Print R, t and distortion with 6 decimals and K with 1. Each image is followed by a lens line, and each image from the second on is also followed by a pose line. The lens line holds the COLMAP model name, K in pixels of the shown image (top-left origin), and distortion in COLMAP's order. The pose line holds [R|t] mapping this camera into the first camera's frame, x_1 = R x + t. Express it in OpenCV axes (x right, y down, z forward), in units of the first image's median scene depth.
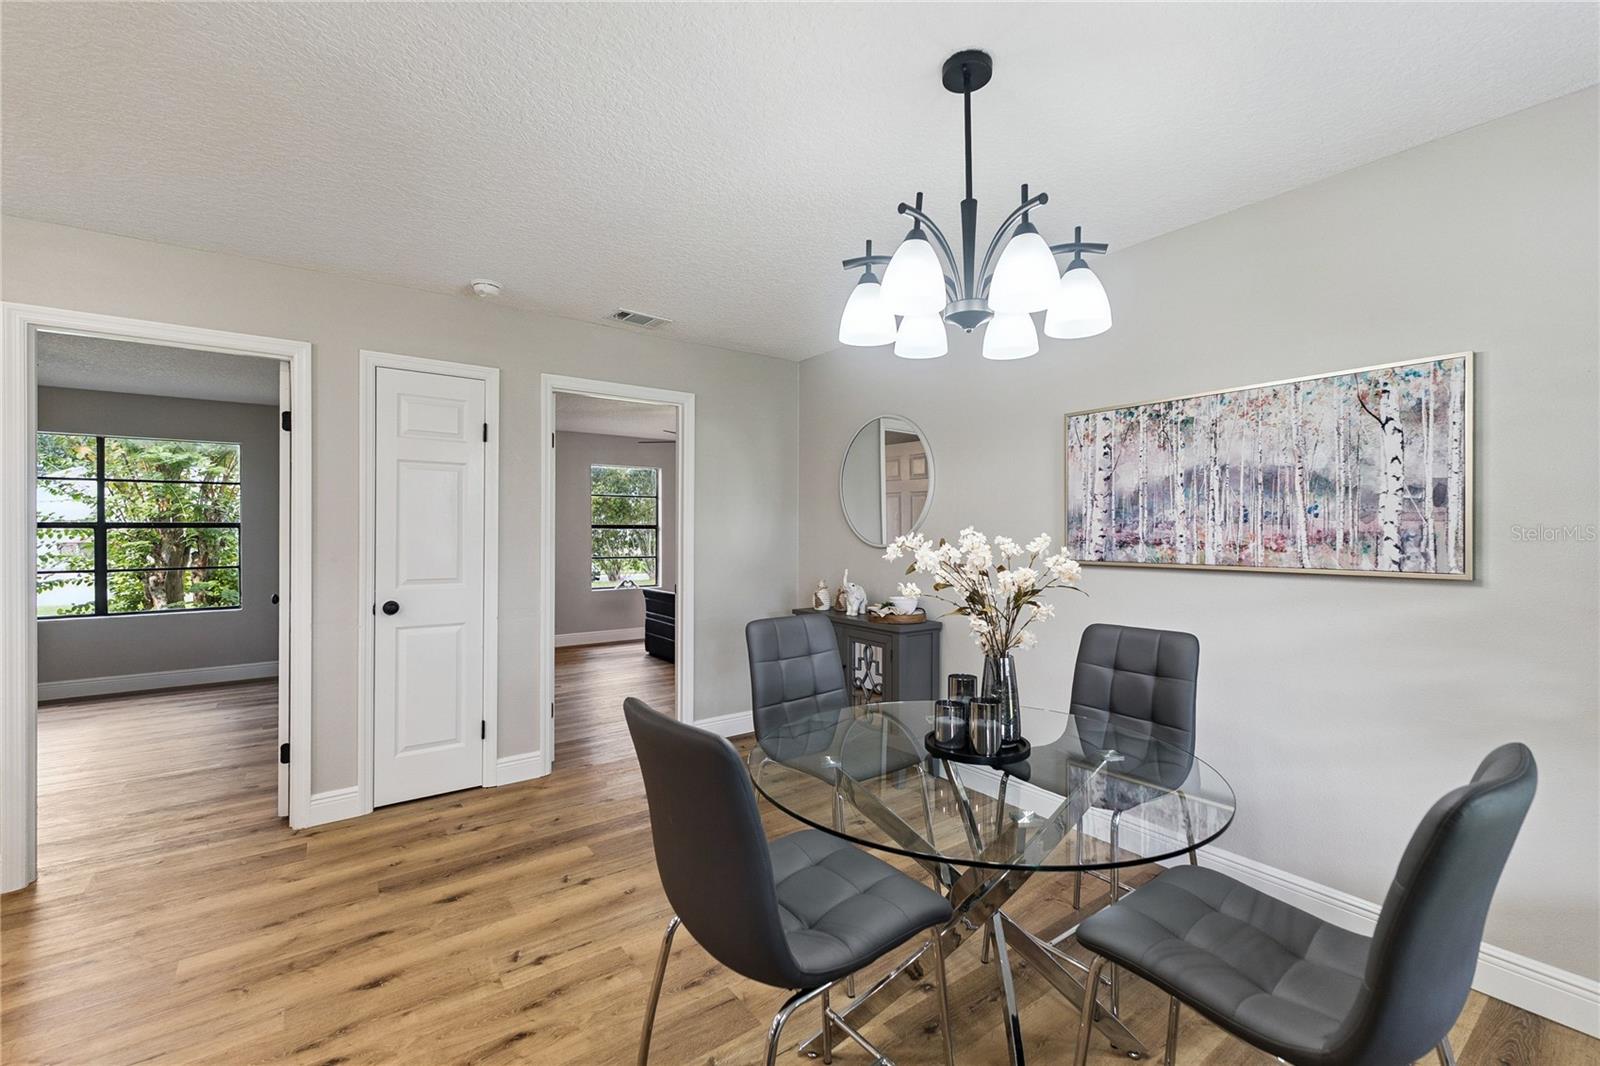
lens RADIAL K [[672.1, 0, 830.6], [0, 672.1, 533.9], [0, 0, 1]] dist [-0.001146, -0.000063]
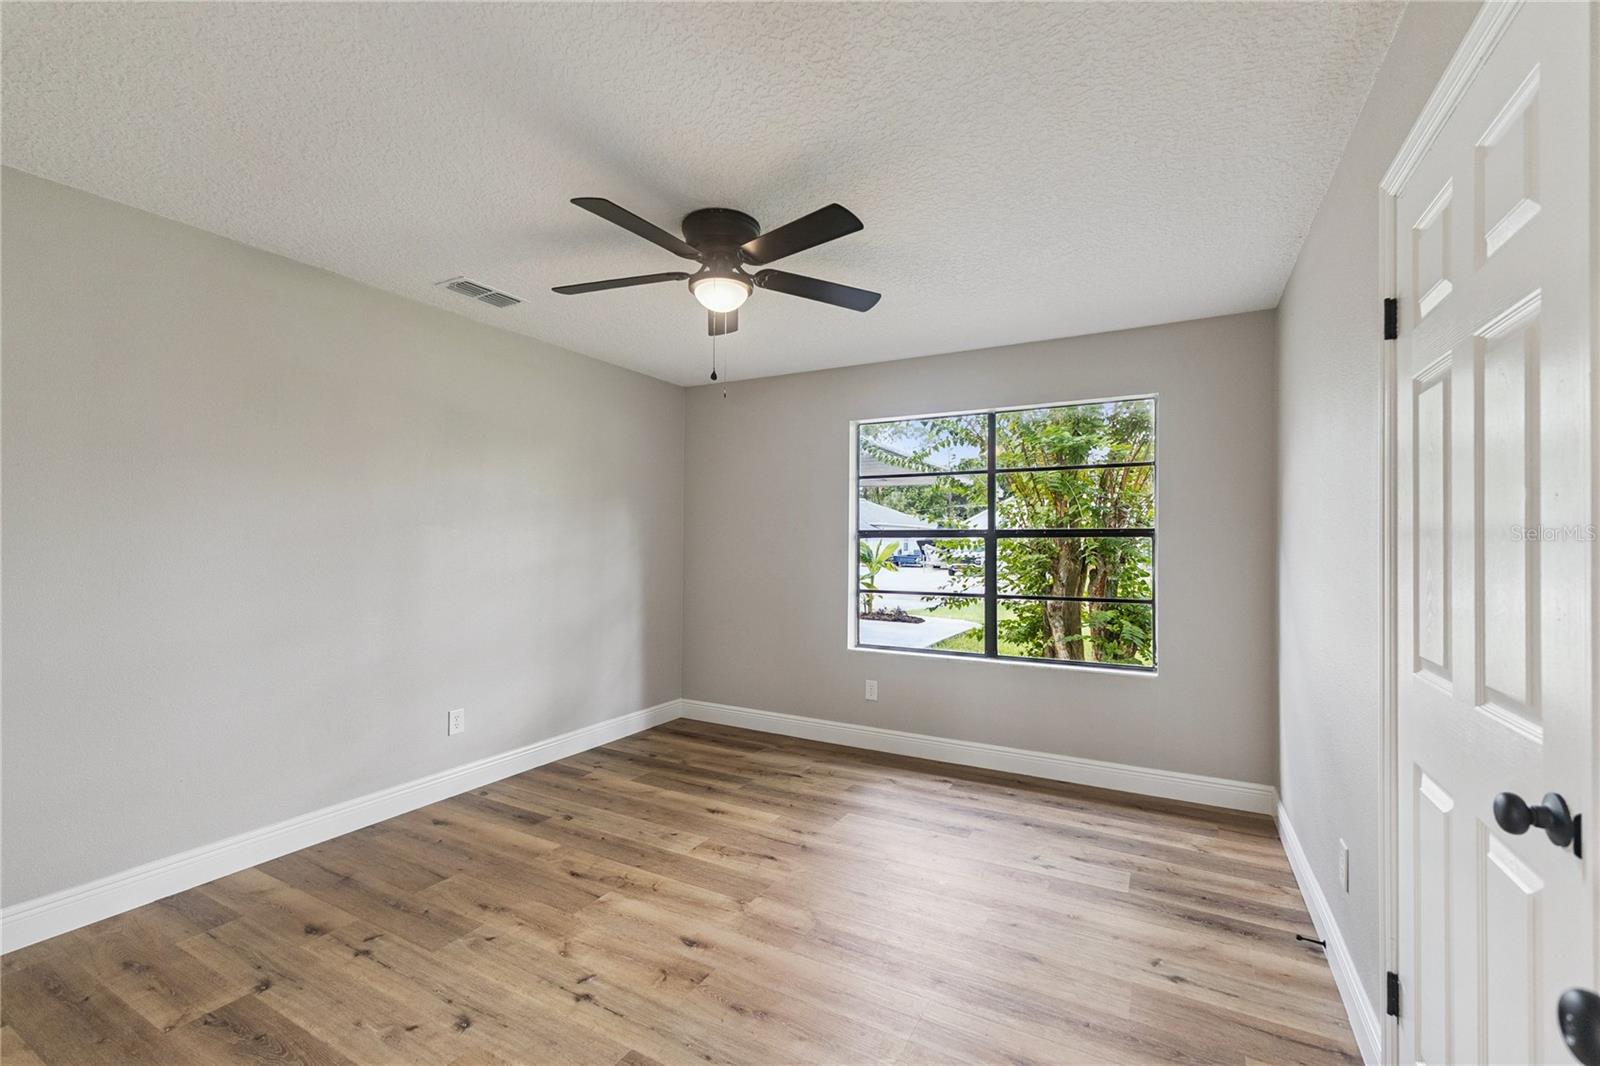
lens RADIAL K [[672.1, 0, 799.6], [0, 672.1, 539.6], [0, 0, 1]] dist [-0.001146, -0.000063]
pose [[0.394436, -0.001379, -0.918922, -0.396426], [-0.009265, 0.999942, -0.005477, -0.000064], [0.918877, 0.010674, 0.394400, 0.413110]]
